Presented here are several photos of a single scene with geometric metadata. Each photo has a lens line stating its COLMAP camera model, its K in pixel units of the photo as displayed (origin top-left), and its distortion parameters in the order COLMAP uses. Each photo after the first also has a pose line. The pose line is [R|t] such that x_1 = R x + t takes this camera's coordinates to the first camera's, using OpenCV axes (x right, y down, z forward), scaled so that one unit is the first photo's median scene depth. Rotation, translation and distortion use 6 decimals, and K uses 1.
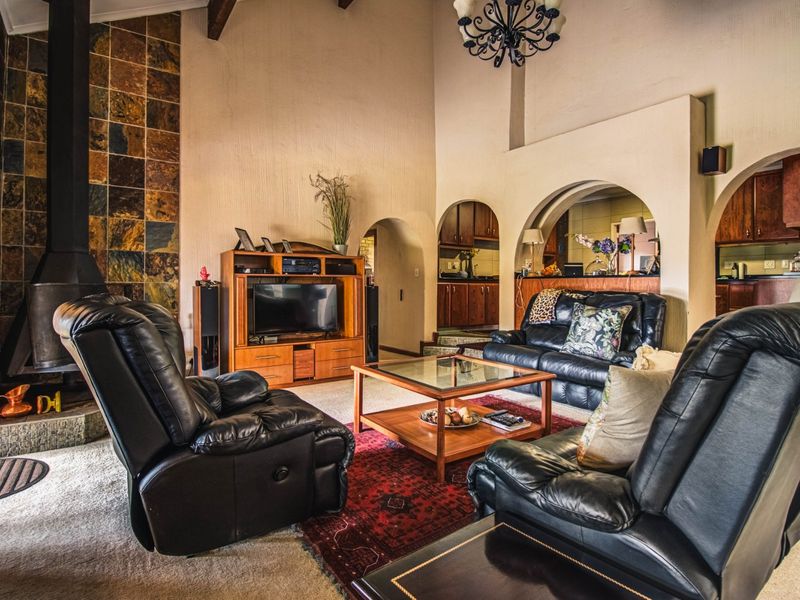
lens RADIAL K [[442.6, 0, 405.0], [0, 442.6, 284.0], [0, 0, 1]] dist [-0.000379, -0.000791]
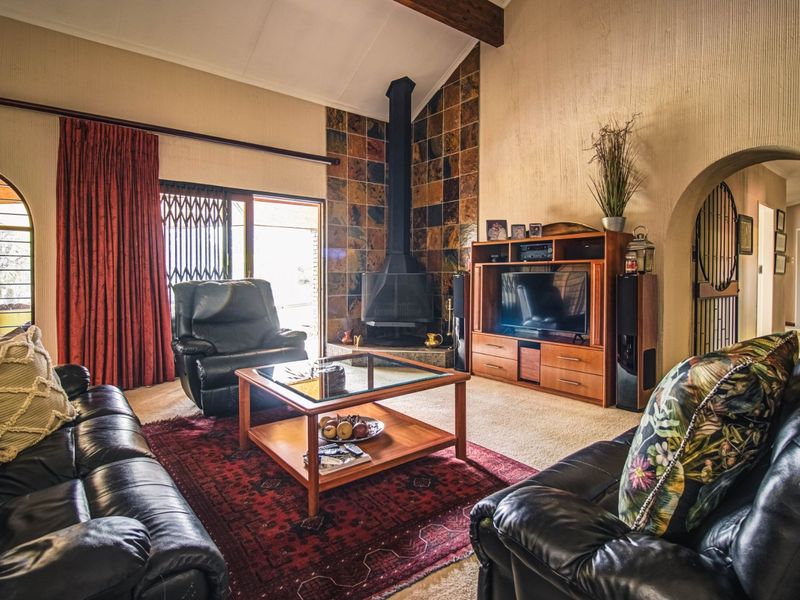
lens RADIAL K [[442.6, 0, 405.0], [0, 442.6, 284.0], [0, 0, 1]] dist [-0.000379, -0.000791]
pose [[0.036833, 0.013068, -0.999236, 0.669746], [-0.003638, 0.999910, 0.012943, 0.013138], [0.999315, 0.003158, 0.036877, 0.768922]]
